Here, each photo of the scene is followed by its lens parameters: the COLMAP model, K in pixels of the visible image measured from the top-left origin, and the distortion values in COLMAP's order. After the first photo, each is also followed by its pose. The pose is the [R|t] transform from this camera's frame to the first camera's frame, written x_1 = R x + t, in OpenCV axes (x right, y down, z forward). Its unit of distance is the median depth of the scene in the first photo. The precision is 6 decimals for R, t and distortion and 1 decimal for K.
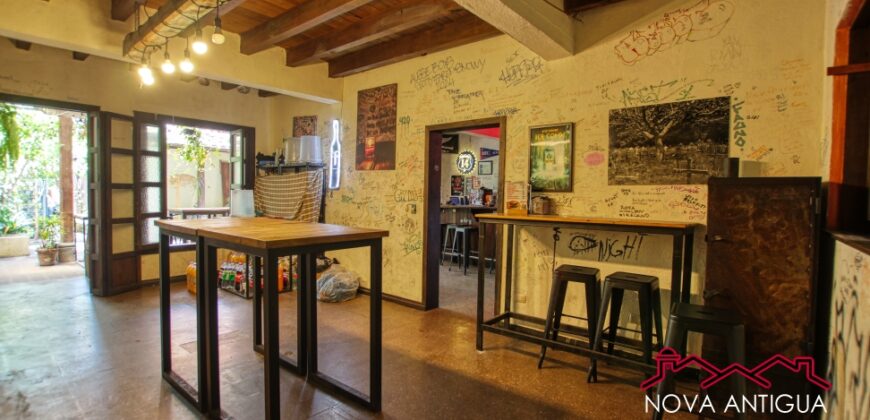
lens RADIAL K [[403.2, 0, 436.3], [0, 403.2, 209.4], [0, 0, 1]] dist [-0.027826, 0.000014]
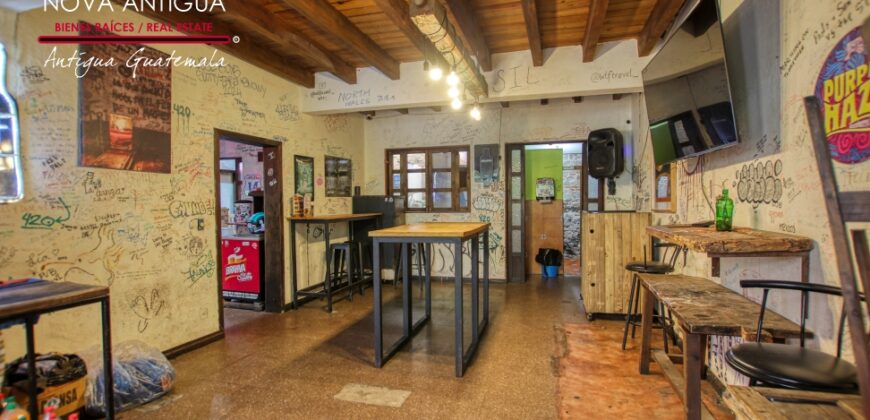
lens RADIAL K [[403.2, 0, 436.0], [0, 403.2, 208.7], [0, 0, 1]] dist [-0.027826, 0.000014]
pose [[-0.392595, -0.032893, 0.919123, -0.957740], [0.034034, 0.998156, 0.050258, -0.055863], [-0.919081, 0.051012, -0.390752, 0.851273]]
